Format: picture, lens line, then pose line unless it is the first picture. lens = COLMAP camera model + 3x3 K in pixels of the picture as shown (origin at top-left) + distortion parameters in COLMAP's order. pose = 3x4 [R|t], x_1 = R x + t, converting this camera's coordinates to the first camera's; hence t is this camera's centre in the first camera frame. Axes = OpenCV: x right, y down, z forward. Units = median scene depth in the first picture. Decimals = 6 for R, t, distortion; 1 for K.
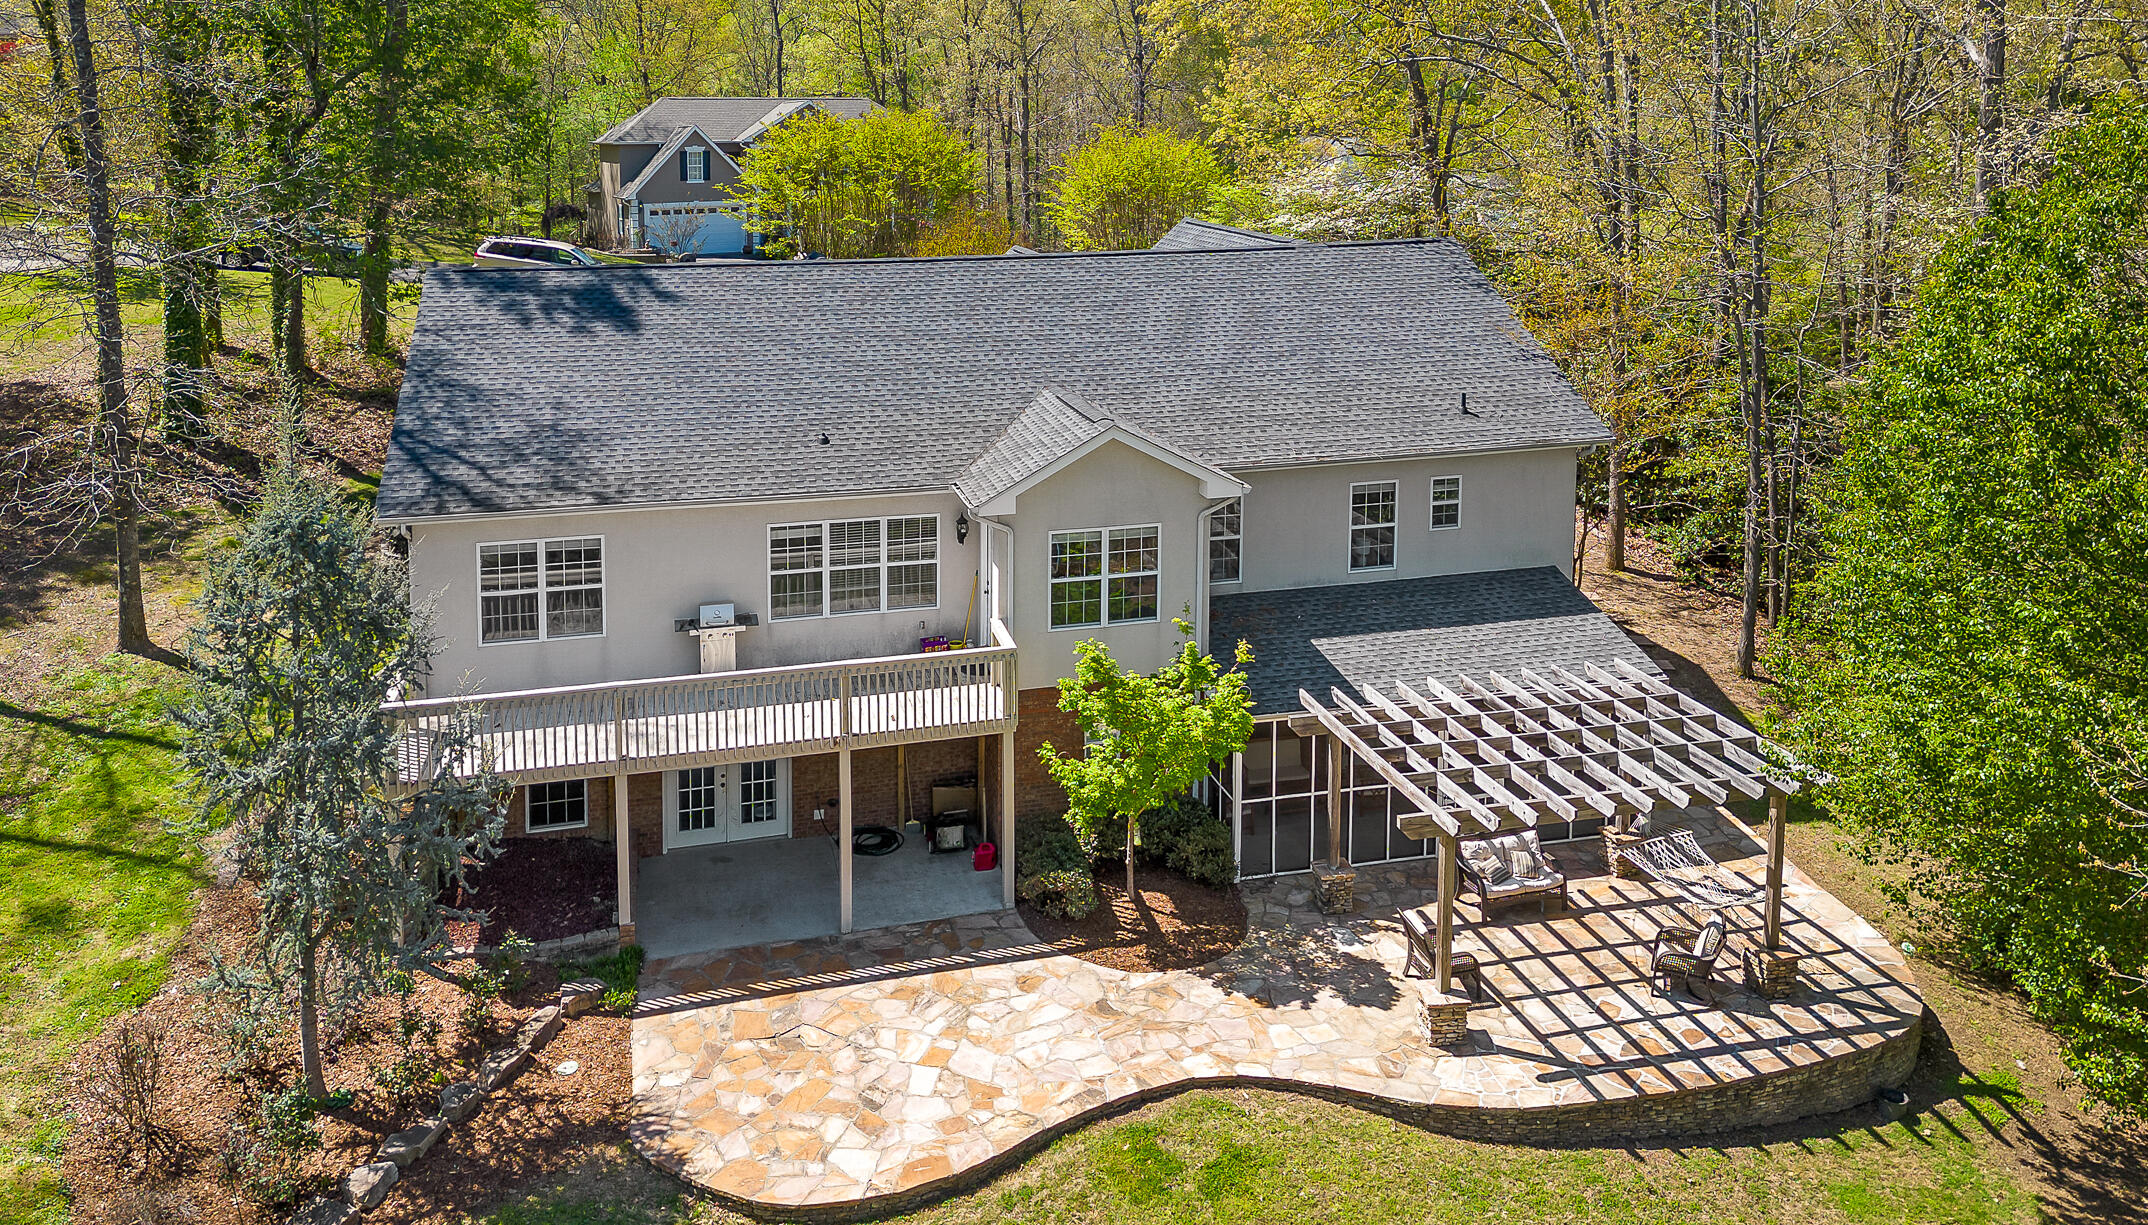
lens RADIAL K [[1549.0, 0, 1140.3], [0, 1549.0, 438.4], [0, 0, 1]] dist [0.033141, -0.001208]
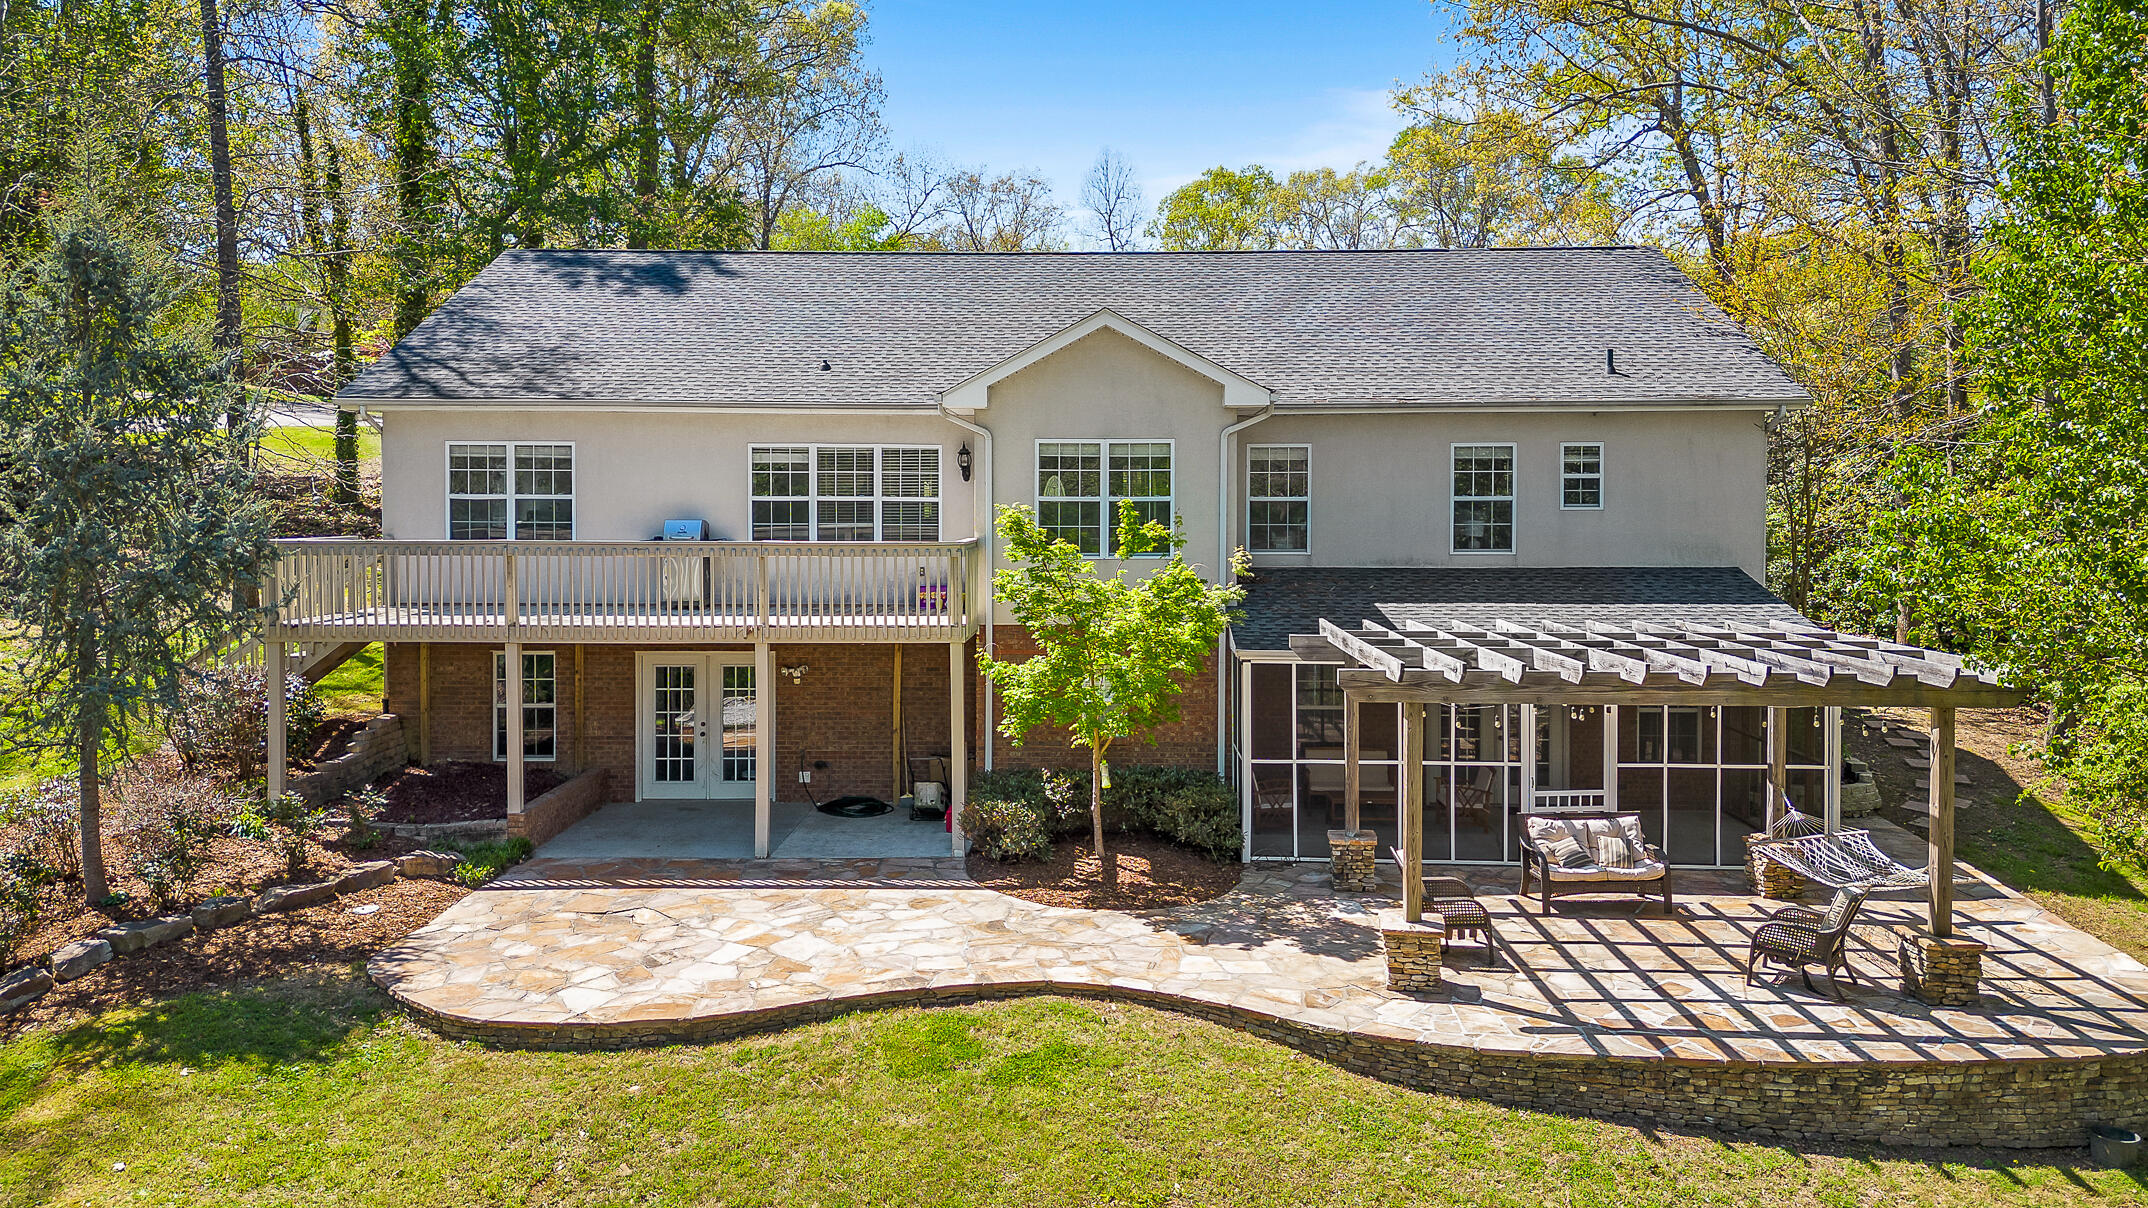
lens RADIAL K [[1520.8, 0, 1065.1], [0, 1520.8, 600.7], [0, 0, 1]] dist [0.065279, -0.062806]
pose [[0.962216, 0.006890, -0.272199, 0.219381], [-0.026977, 0.997173, -0.070123, 0.241629], [0.270947, 0.074817, 0.959682, 0.222495]]
